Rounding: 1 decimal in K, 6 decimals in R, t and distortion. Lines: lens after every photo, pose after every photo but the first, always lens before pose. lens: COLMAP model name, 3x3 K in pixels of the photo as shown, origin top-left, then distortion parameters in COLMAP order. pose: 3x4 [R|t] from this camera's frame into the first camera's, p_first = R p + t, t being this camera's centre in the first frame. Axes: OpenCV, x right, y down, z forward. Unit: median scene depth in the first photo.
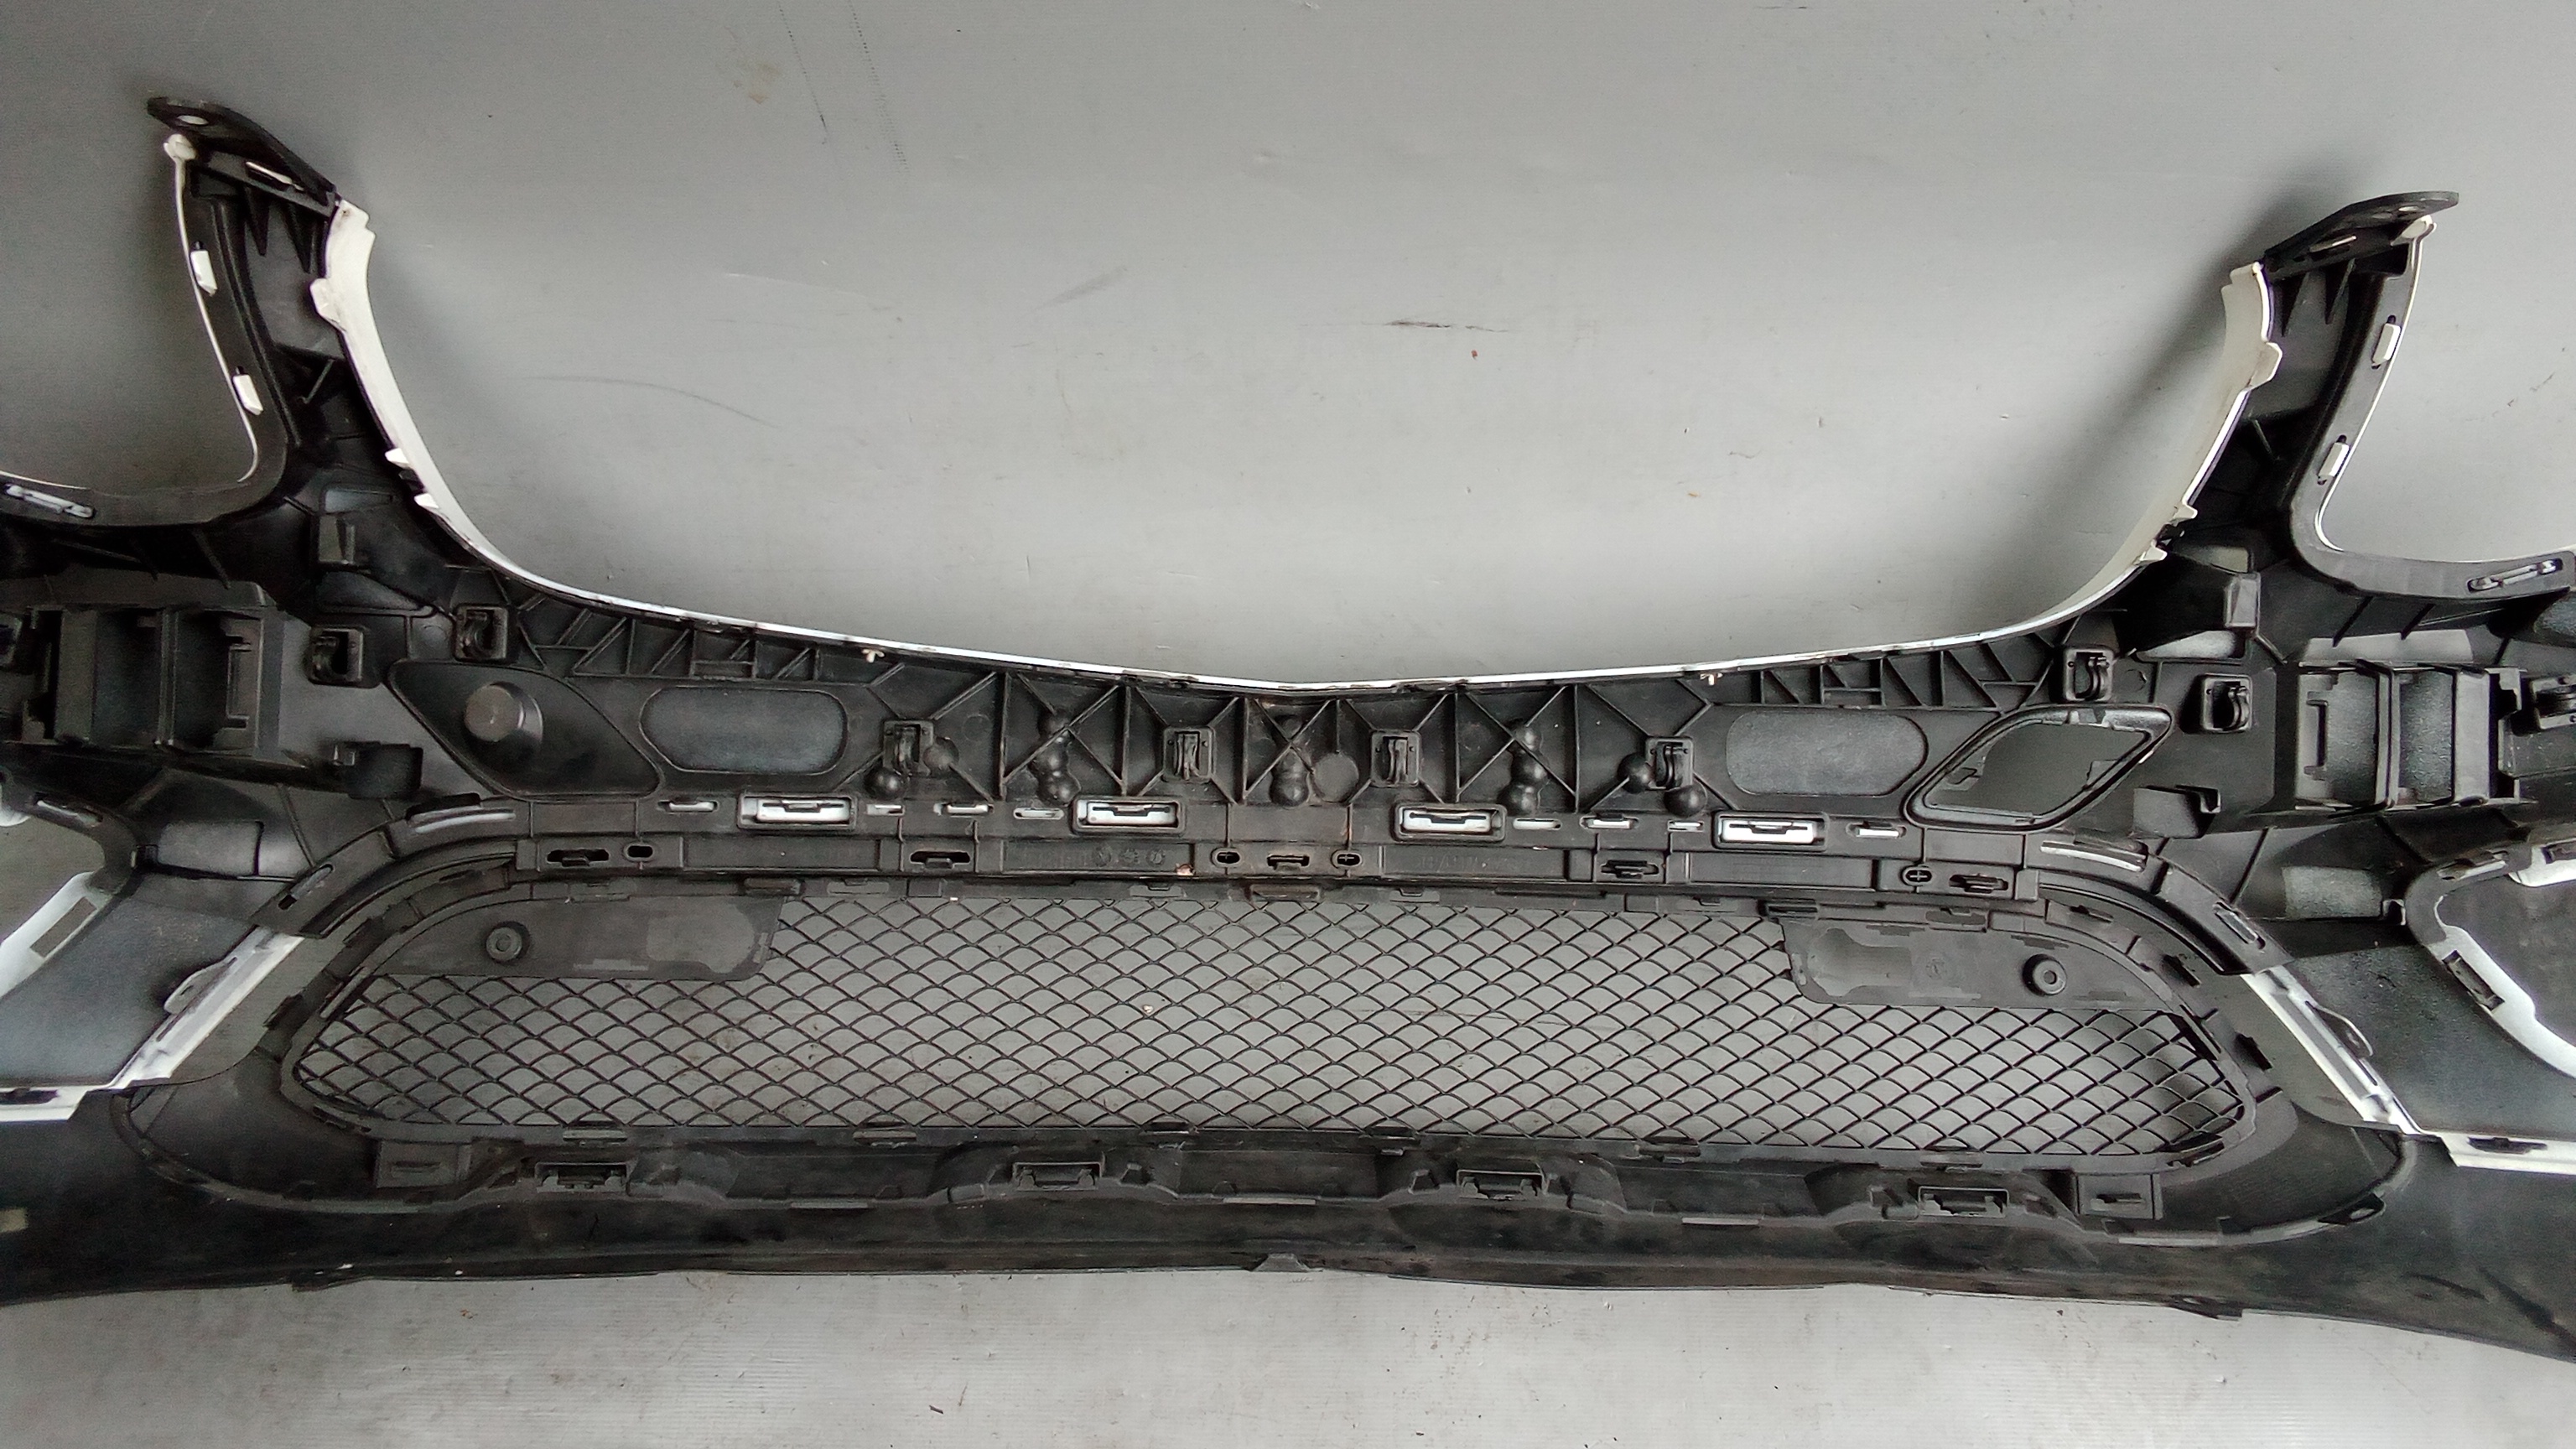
lens RADIAL K [[2010.5, 0, 1308.8], [0, 2010.5, 704.4], [0, 0, 1]] dist [0.042581, -0.082740]
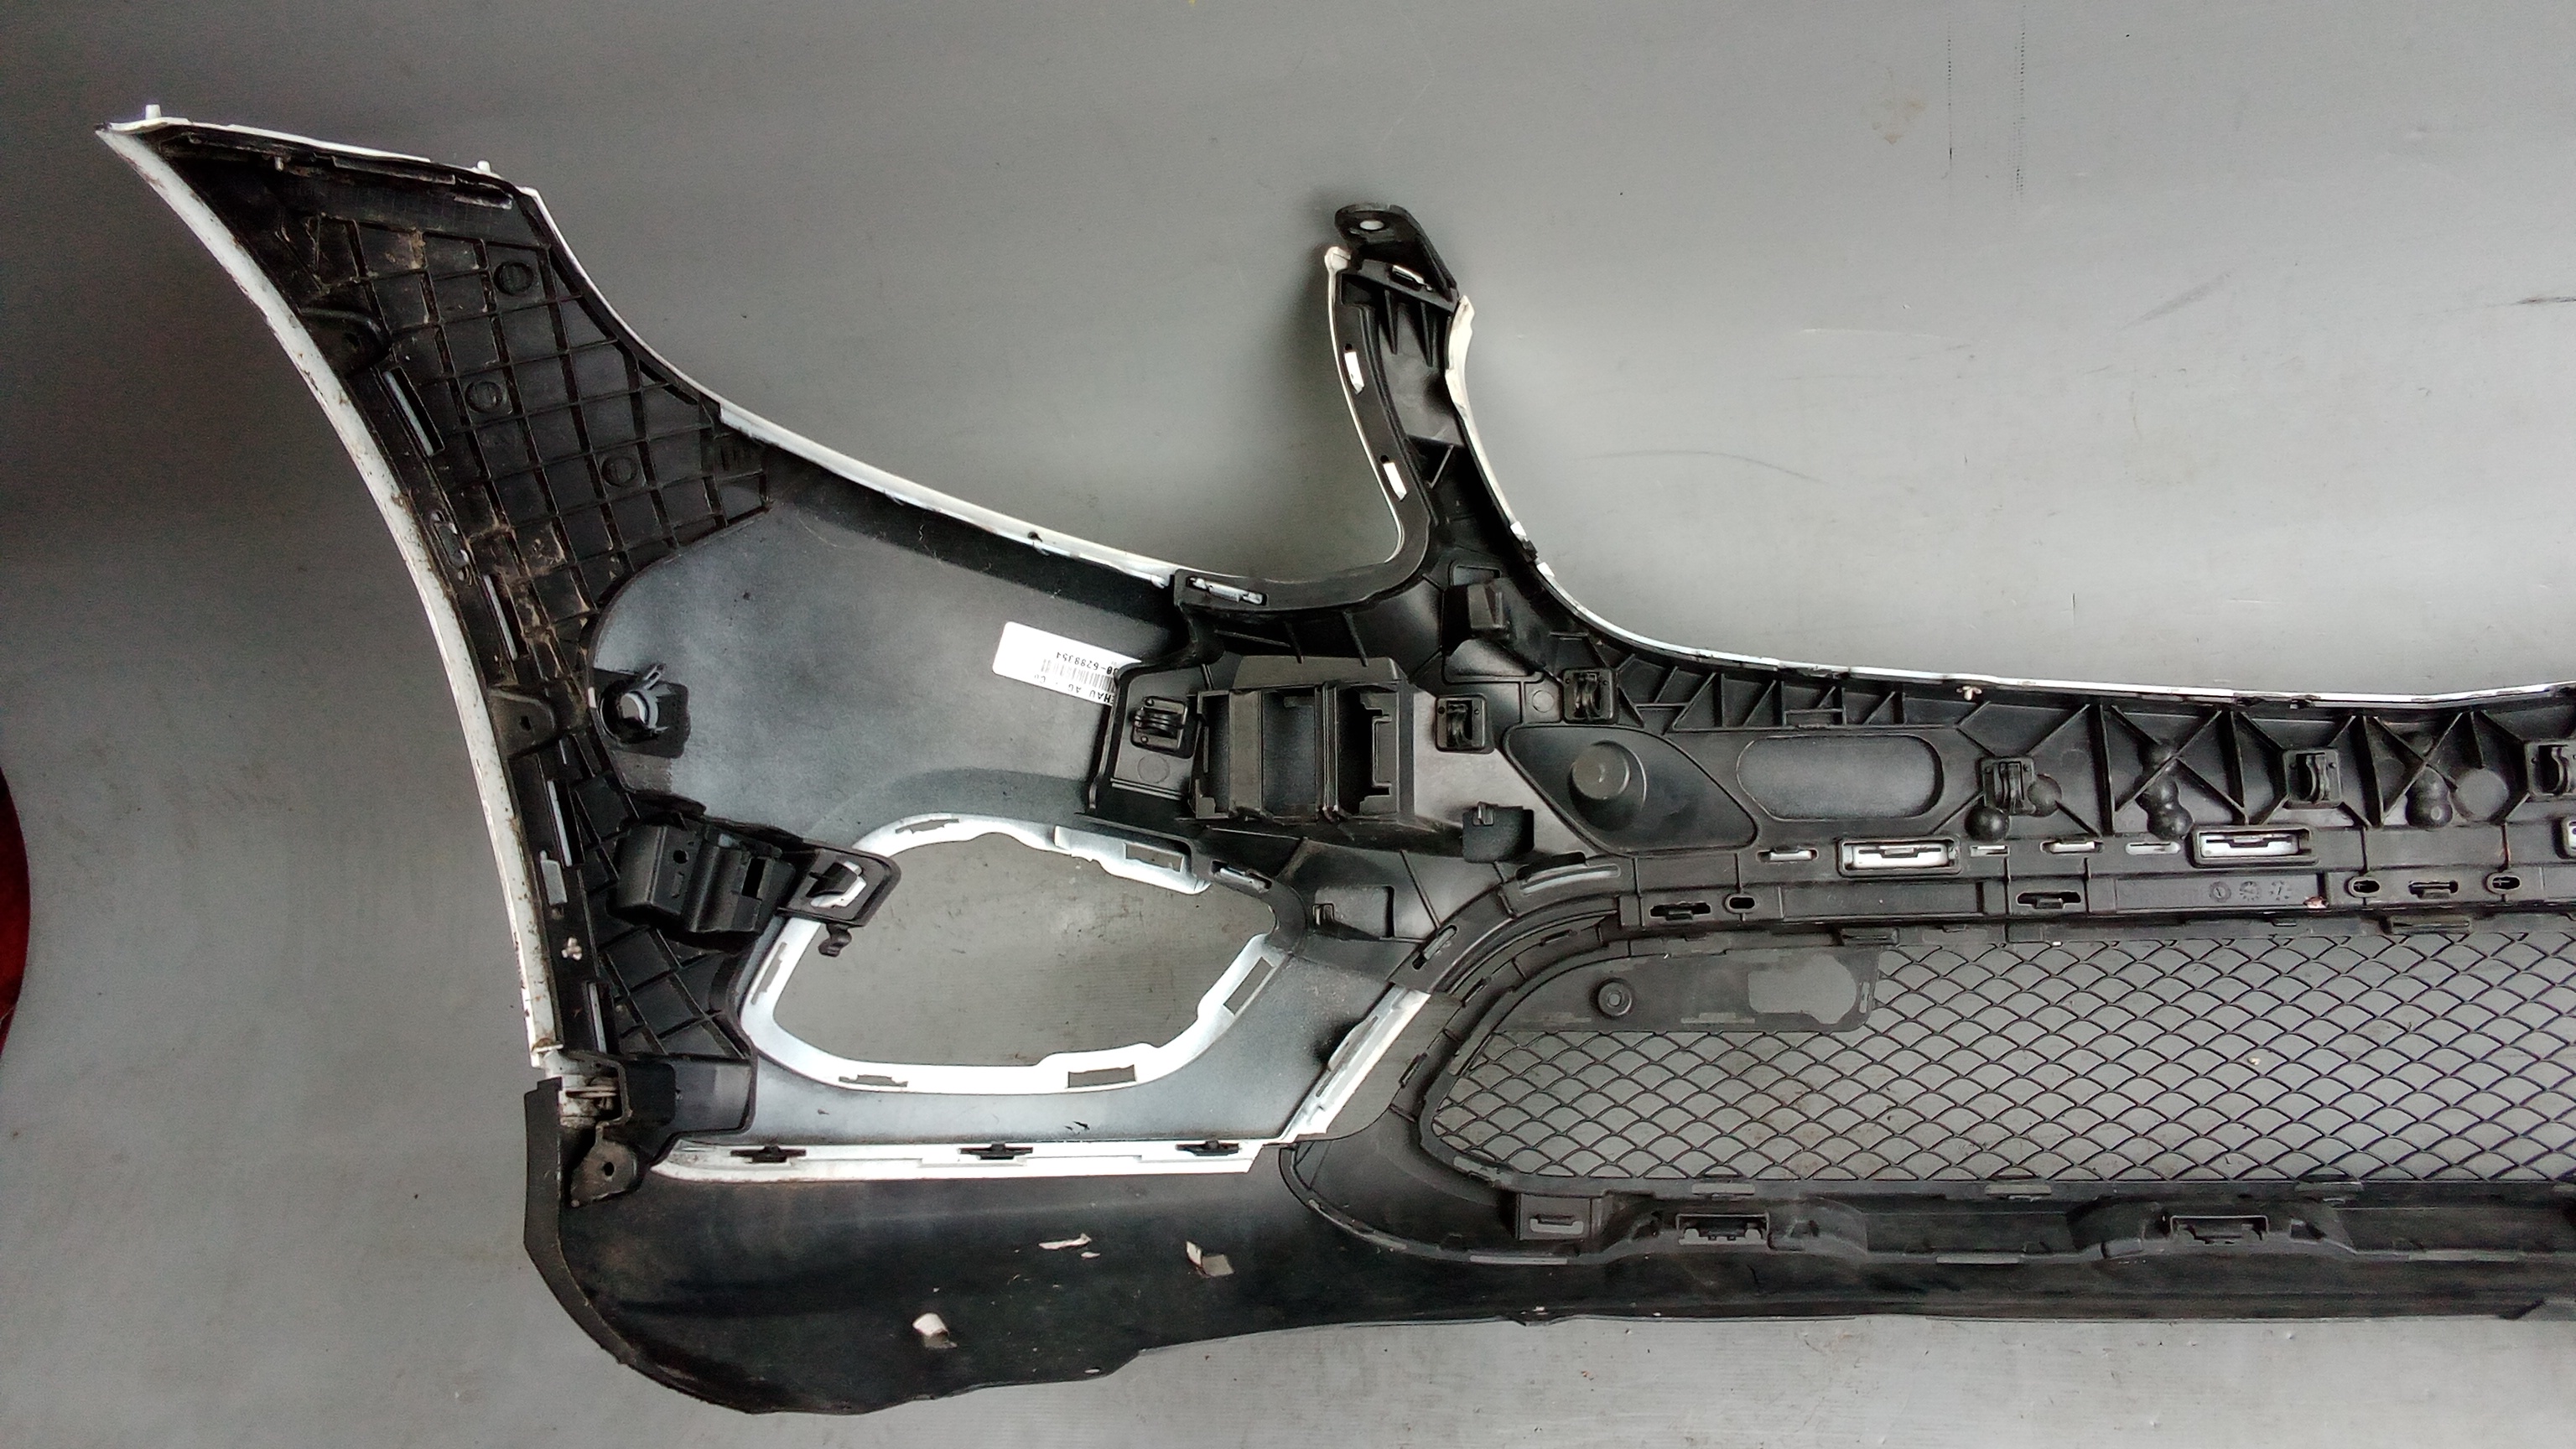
lens RADIAL K [[2010.5, 0, 1312.3], [0, 2010.5, 703.5], [0, 0, 1]] dist [0.042581, -0.082740]
pose [[0.968633, -0.069538, -0.238567, -0.292025], [0.047725, 0.994234, -0.096028, 0.060157], [0.243869, 0.081630, 0.966367, -0.032800]]
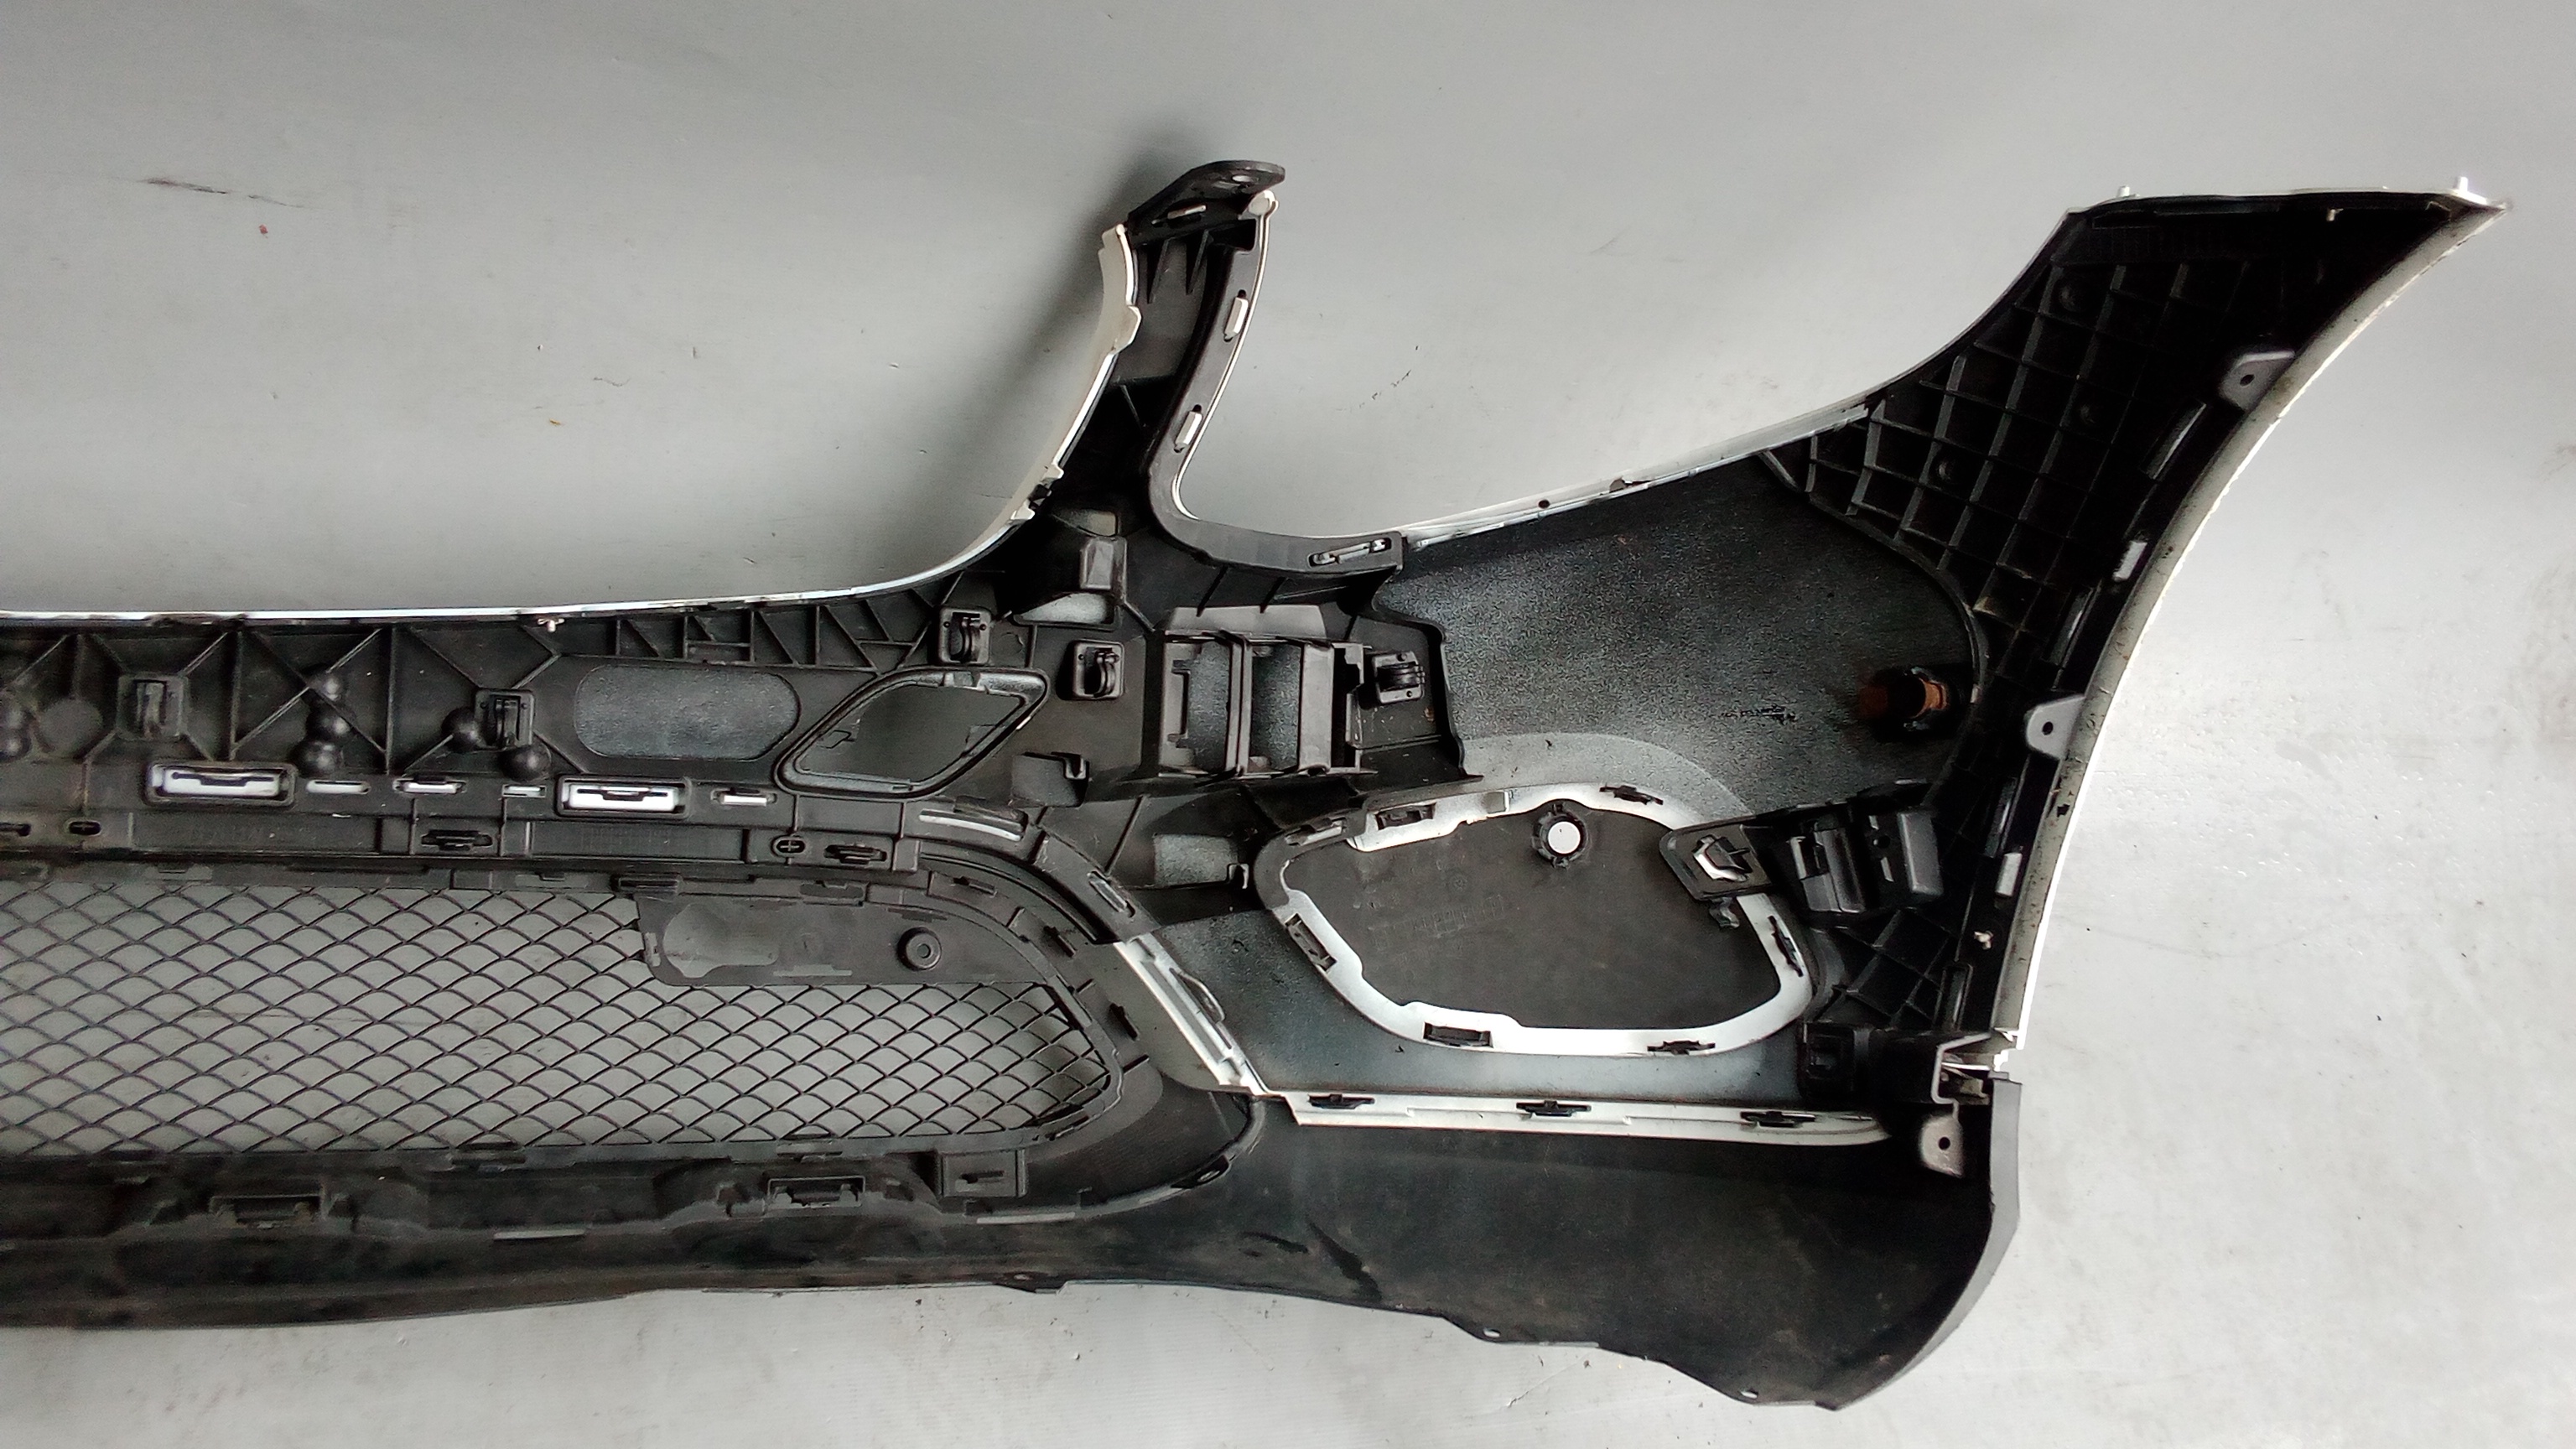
lens RADIAL K [[2010.5, 0, 1316.2], [0, 2010.5, 705.6], [0, 0, 1]] dist [0.042581, -0.082740]
pose [[0.922340, 0.026376, 0.385478, 0.169883], [-0.021860, 0.999631, -0.016095, 0.030318], [-0.385761, 0.006419, 0.922577, 0.045115]]
